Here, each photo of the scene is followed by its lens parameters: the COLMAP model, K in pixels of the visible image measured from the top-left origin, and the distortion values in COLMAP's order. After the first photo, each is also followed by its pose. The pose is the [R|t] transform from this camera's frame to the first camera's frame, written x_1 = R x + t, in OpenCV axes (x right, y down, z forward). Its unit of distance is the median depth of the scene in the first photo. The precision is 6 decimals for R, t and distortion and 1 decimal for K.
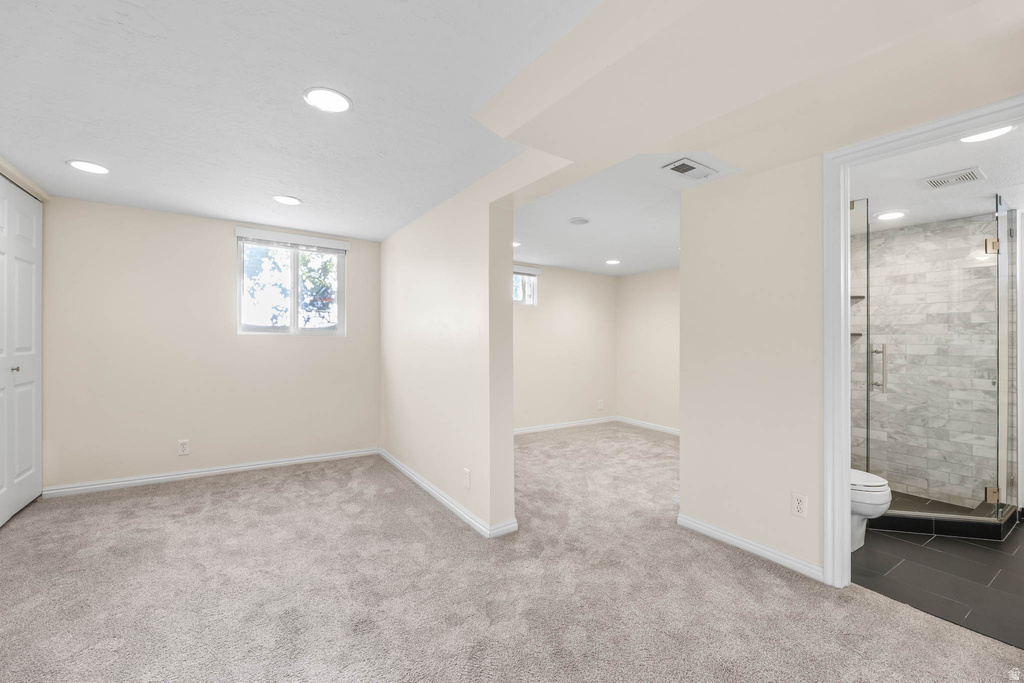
lens RADIAL K [[419.8, 0, 509.7], [0, 419.8, 340.6], [0, 0, 1]] dist [-0.011783, -0.002554]
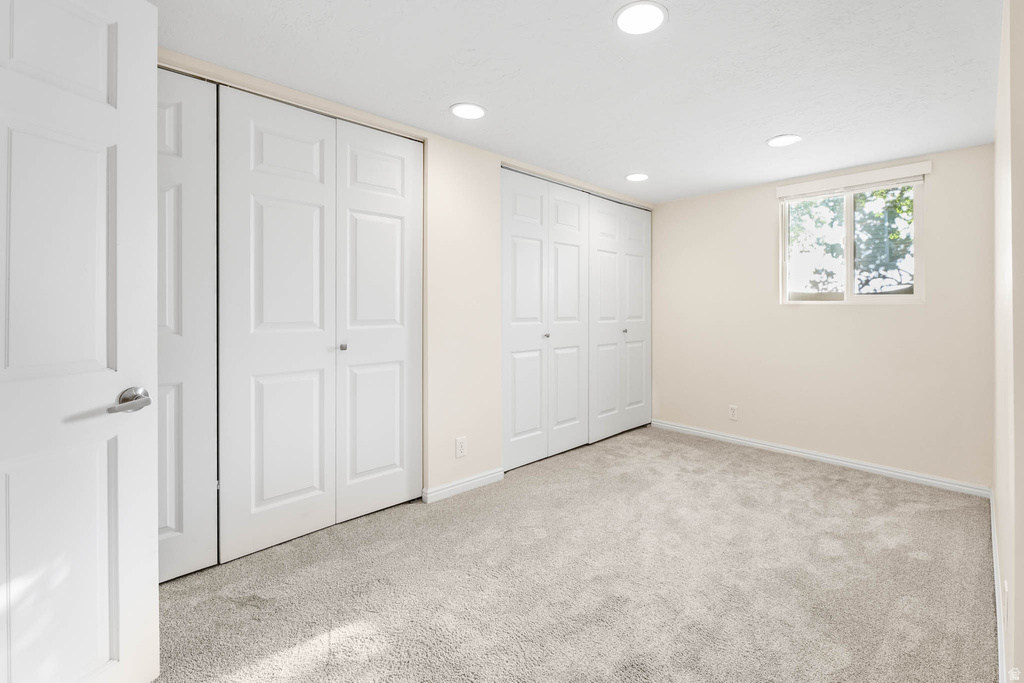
lens RADIAL K [[419.8, 0, 504.6], [0, 419.8, 315.4], [0, 0, 1]] dist [-0.011783, -0.002554]
pose [[0.201388, 0.003969, -0.979503, 0.168768], [0.002615, 0.999986, 0.004590, 0.006707], [0.979508, -0.003486, 0.201375, 0.288540]]
